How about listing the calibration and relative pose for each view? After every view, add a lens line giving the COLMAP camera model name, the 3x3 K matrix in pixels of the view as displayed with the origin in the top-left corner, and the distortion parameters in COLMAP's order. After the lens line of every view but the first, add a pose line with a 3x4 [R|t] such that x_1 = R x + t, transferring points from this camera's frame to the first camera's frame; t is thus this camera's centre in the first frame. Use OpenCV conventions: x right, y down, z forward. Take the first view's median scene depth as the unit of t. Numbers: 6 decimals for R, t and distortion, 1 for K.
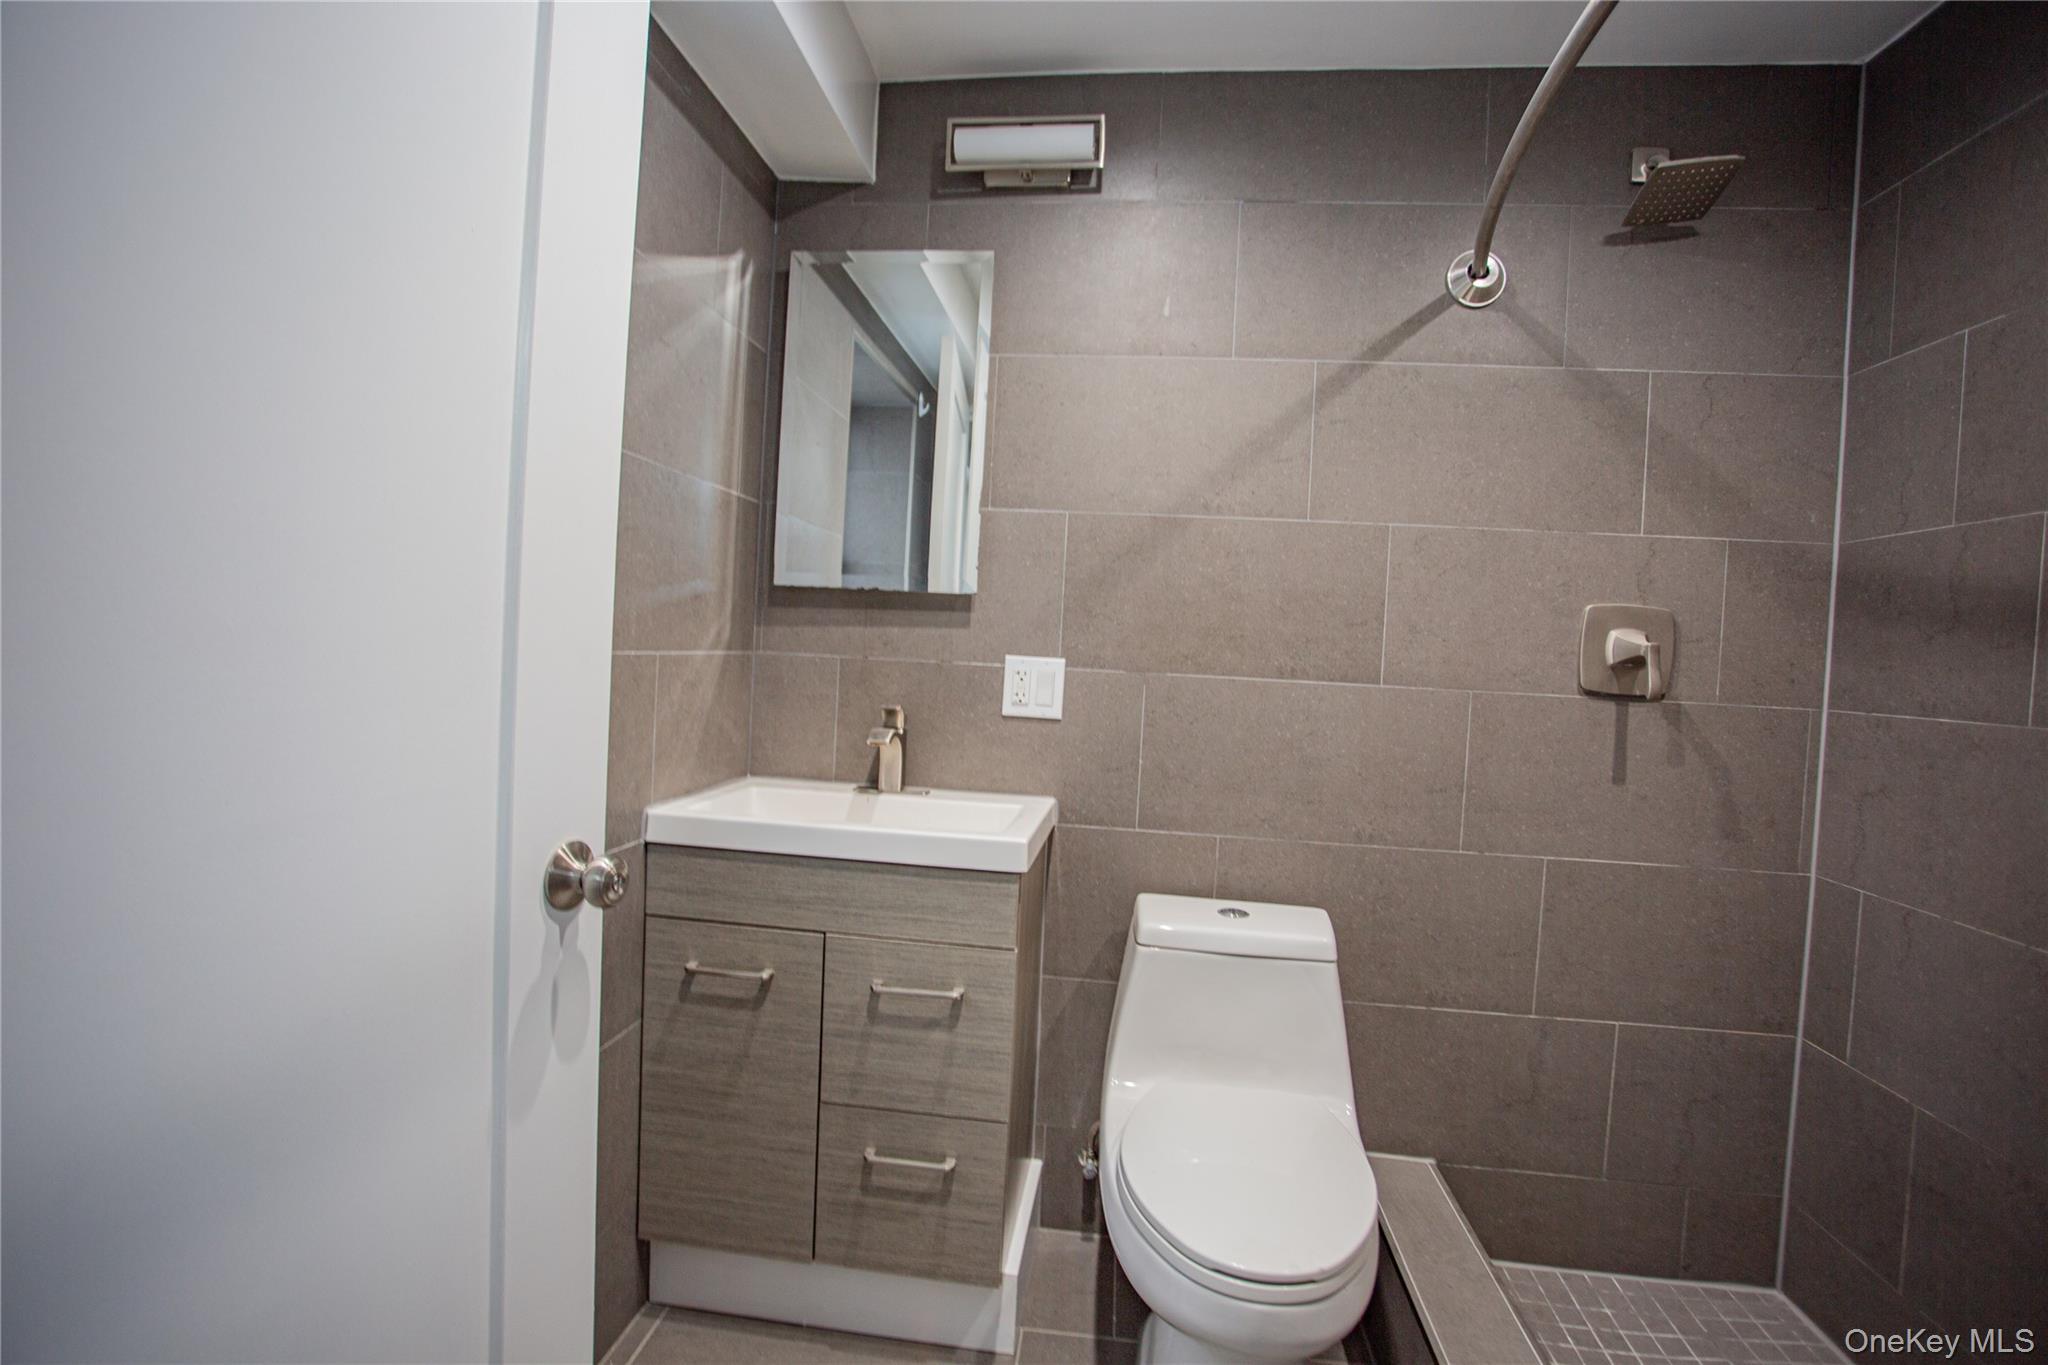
lens RADIAL K [[989.1, 0, 1016.7], [0, 989.1, 677.6], [0, 0, 1]] dist [-0.064652, 0.020214]
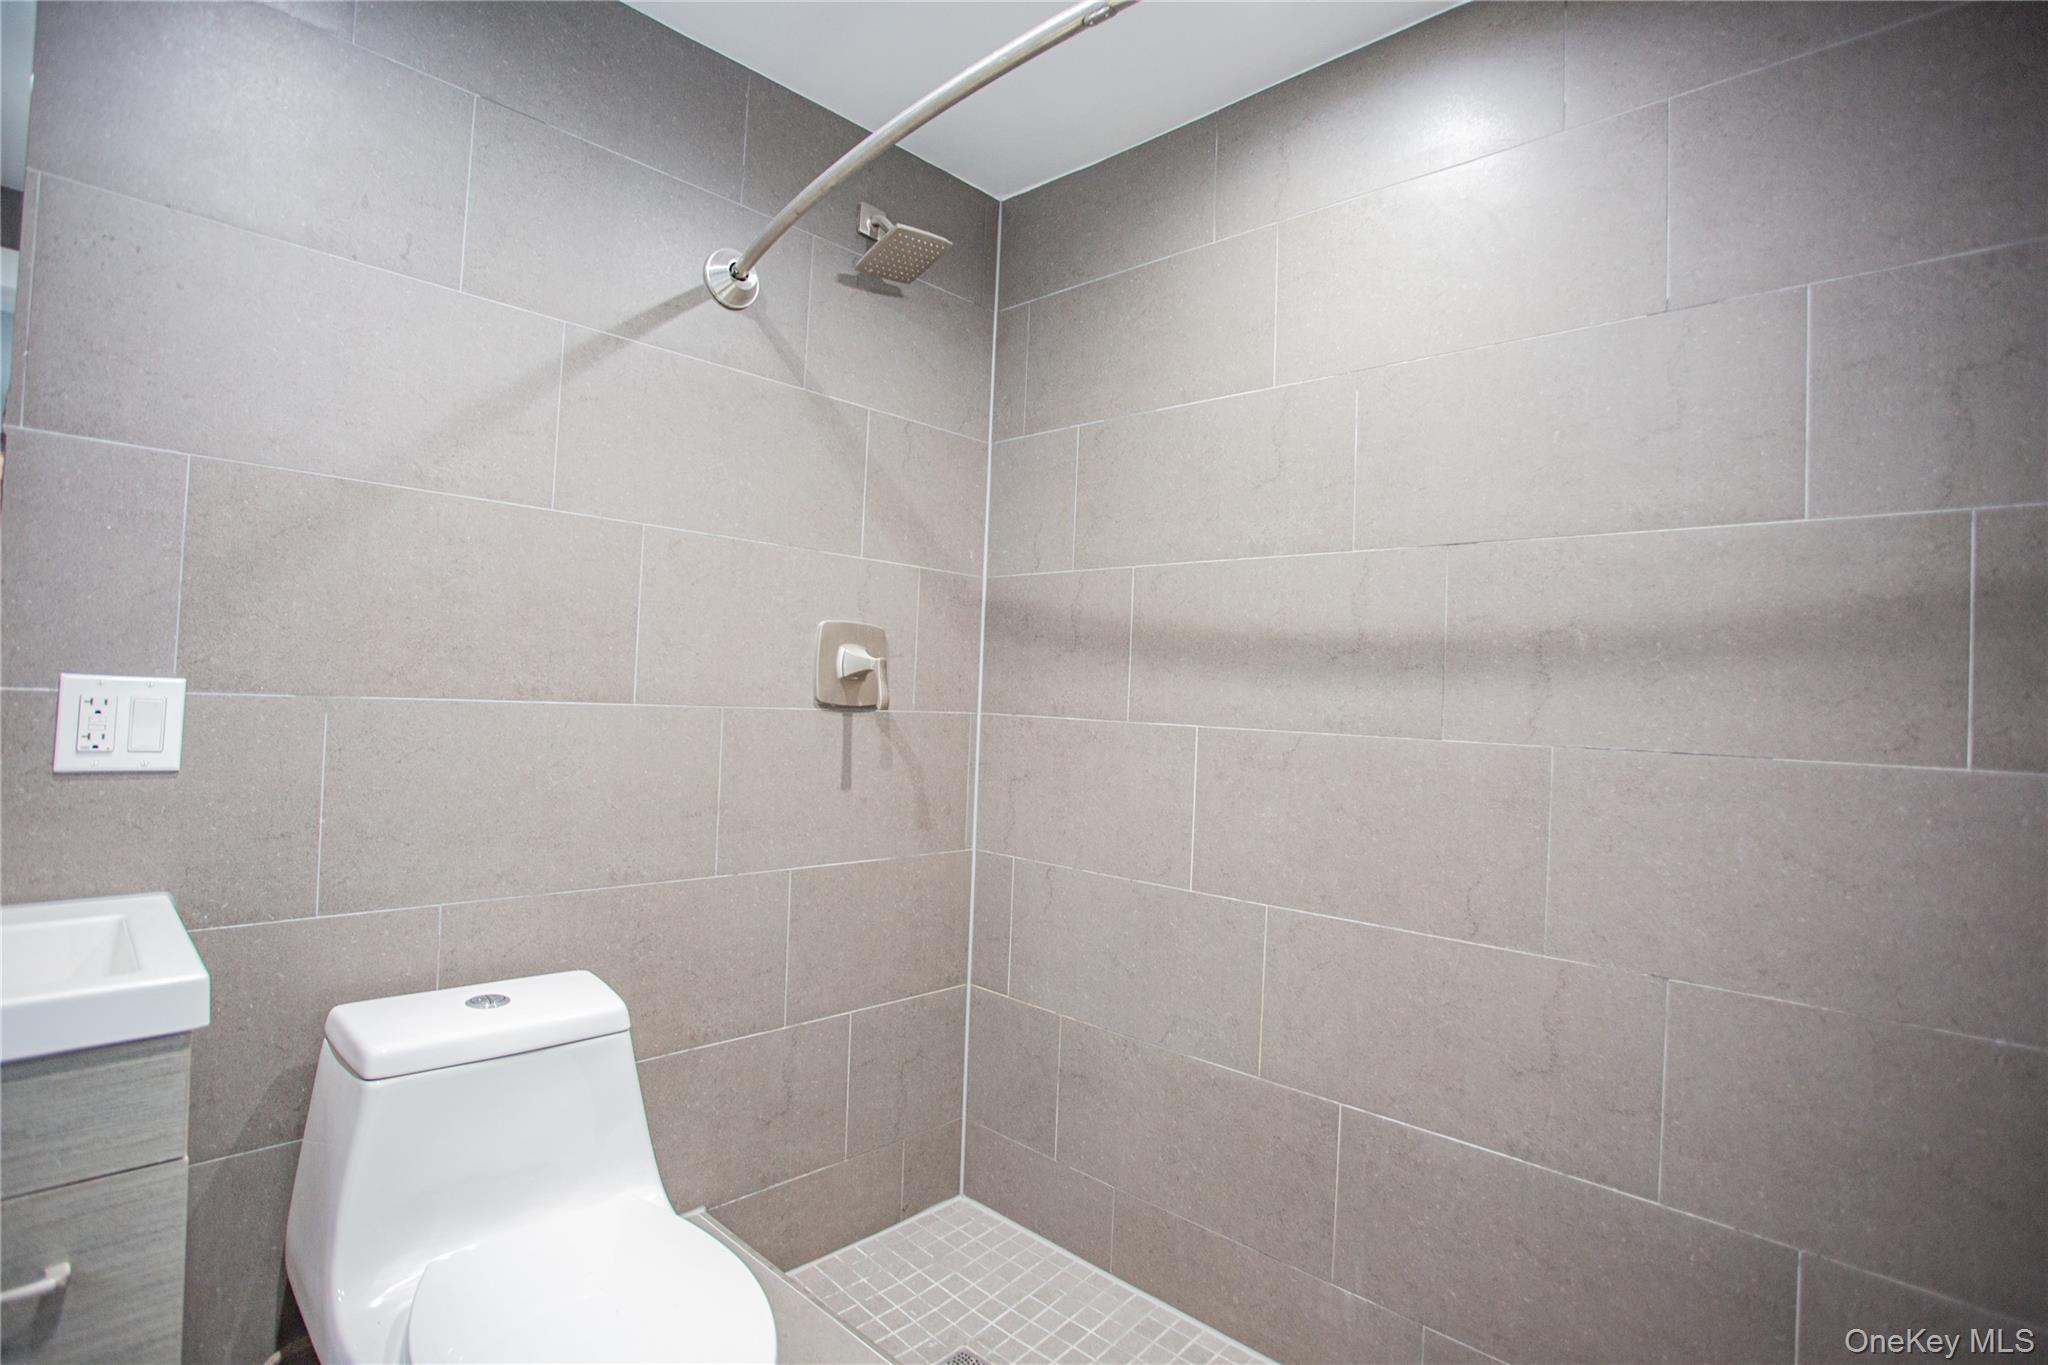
lens RADIAL K [[989.1, 0, 1021.3], [0, 989.1, 679.8], [0, 0, 1]] dist [-0.064652, 0.020214]
pose [[0.598688, -0.012604, 0.800883, -0.132794], [0.015049, 0.999877, 0.004486, -0.013171], [-0.800841, 0.009366, 0.598804, 0.191366]]
